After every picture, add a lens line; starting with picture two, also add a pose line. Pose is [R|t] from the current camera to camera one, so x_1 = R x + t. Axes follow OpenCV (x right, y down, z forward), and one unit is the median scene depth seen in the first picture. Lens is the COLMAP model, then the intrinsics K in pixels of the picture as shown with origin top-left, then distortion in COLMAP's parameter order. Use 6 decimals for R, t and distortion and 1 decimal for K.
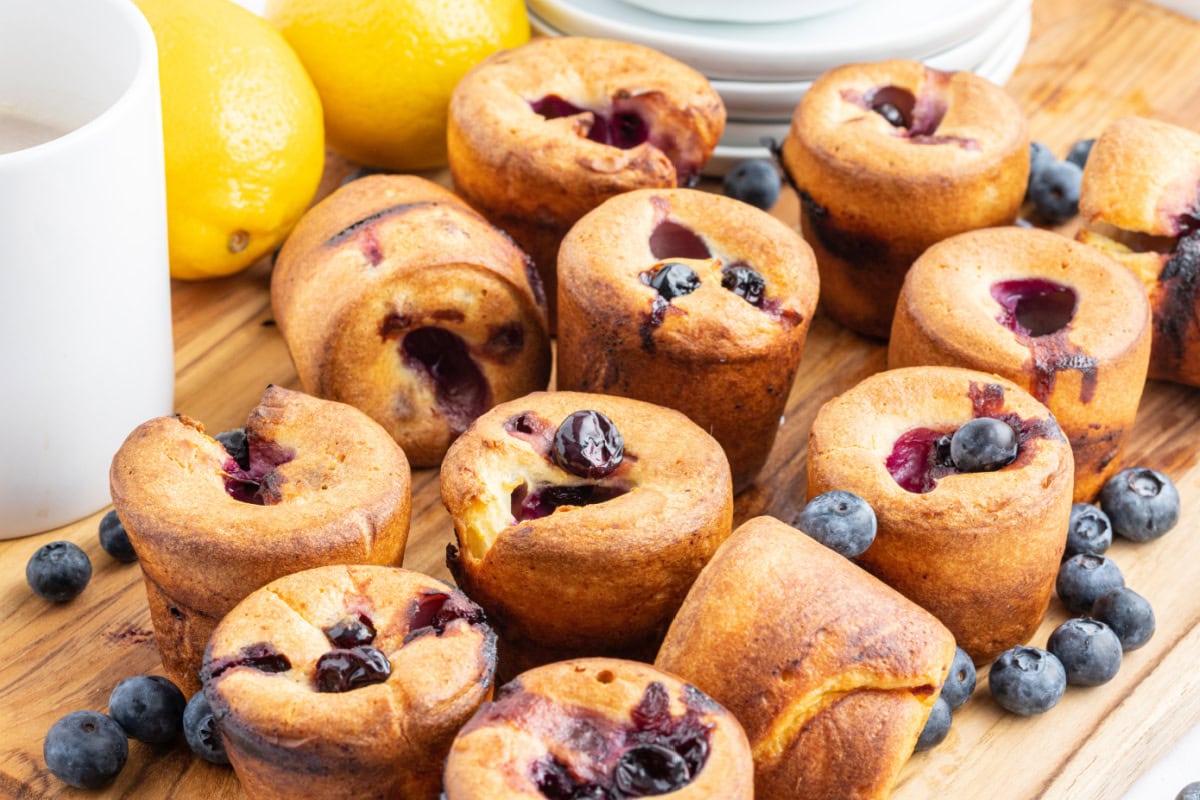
lens RADIAL K [[3710.8, 0, 561.7], [0, 3710.8, 399.8], [0, 0, 1]] dist [0.501790, -0.027223]
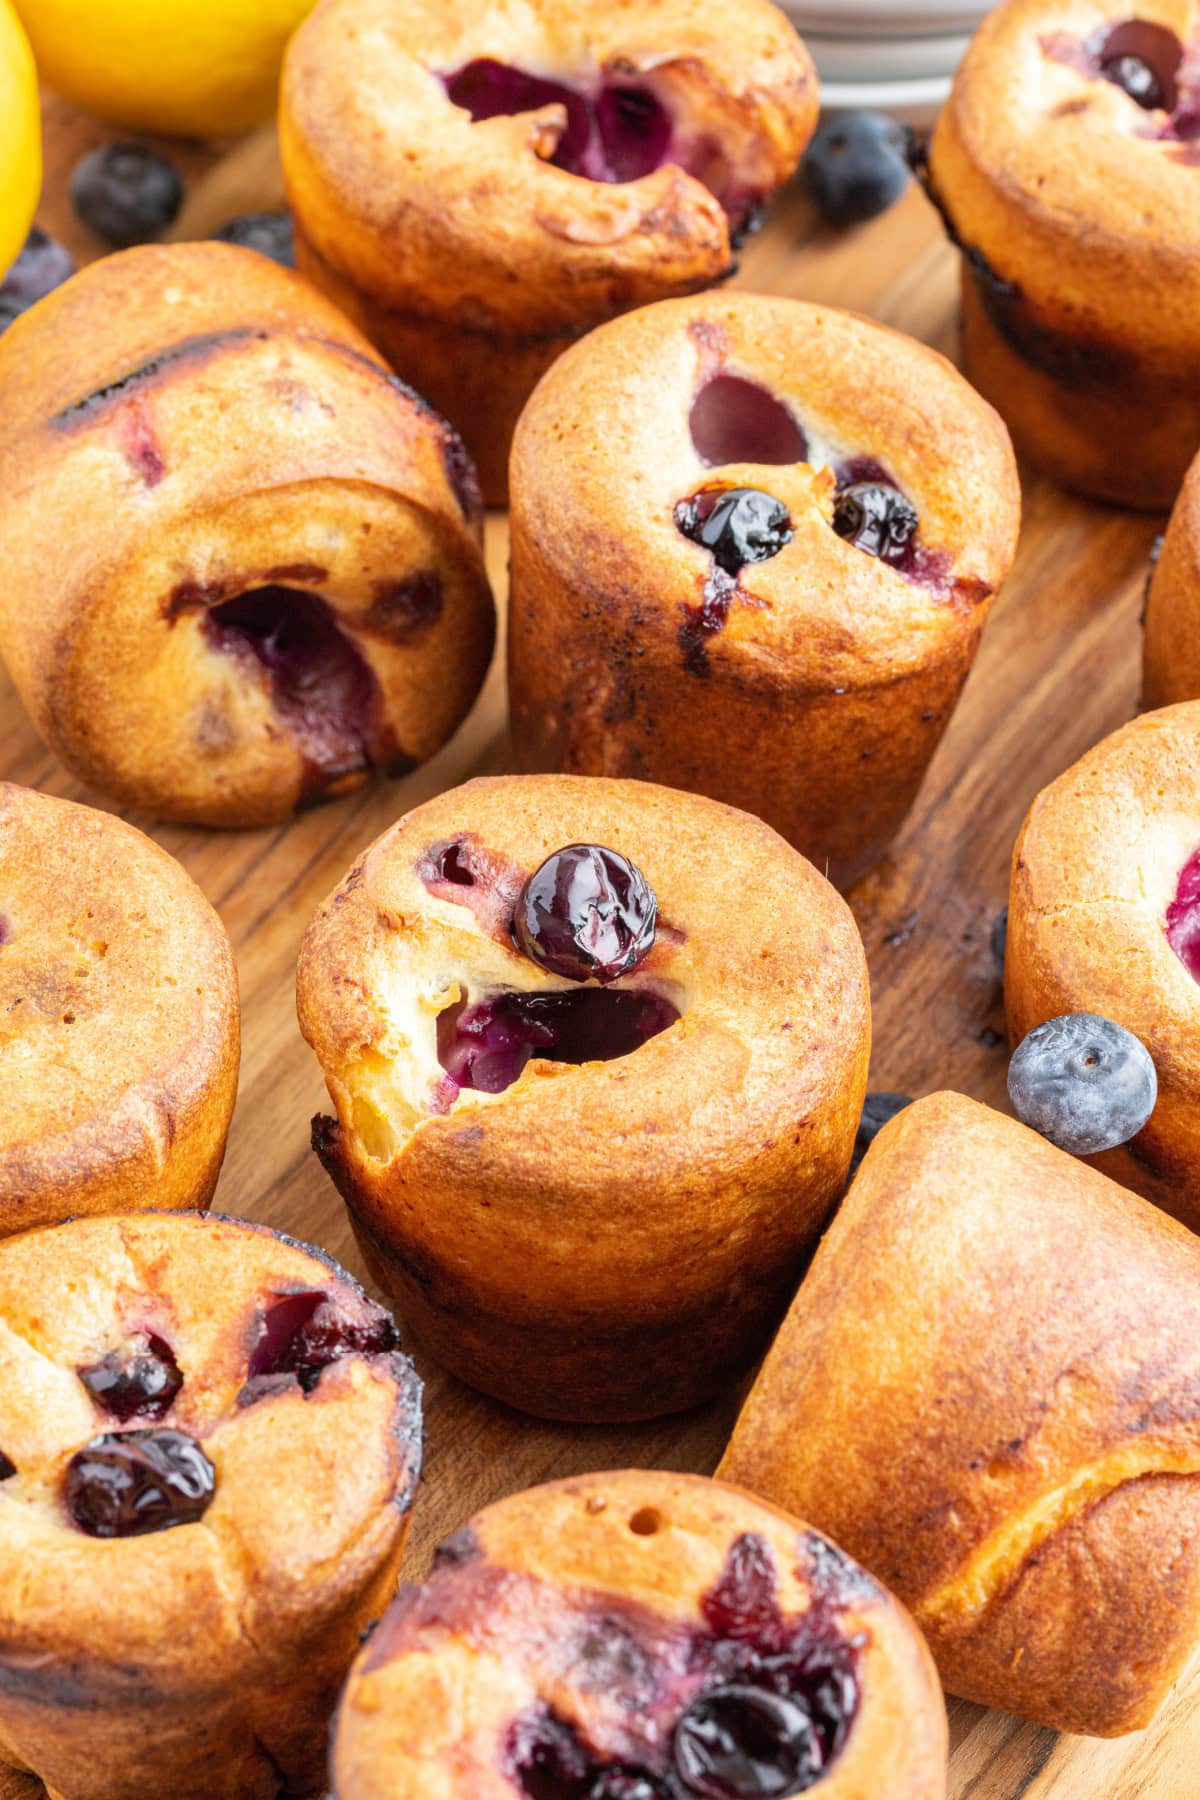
lens RADIAL K [[5469.8, 0, 600.0], [0, 5469.8, 900.0], [0, 0, 1]] dist [0.130225, -0.633125]
pose [[0.999247, -0.019165, 0.033733, -0.016354], [0.011278, 0.975412, 0.220103, -0.156179], [-0.037122, -0.219556, 0.974893, 0.275385]]
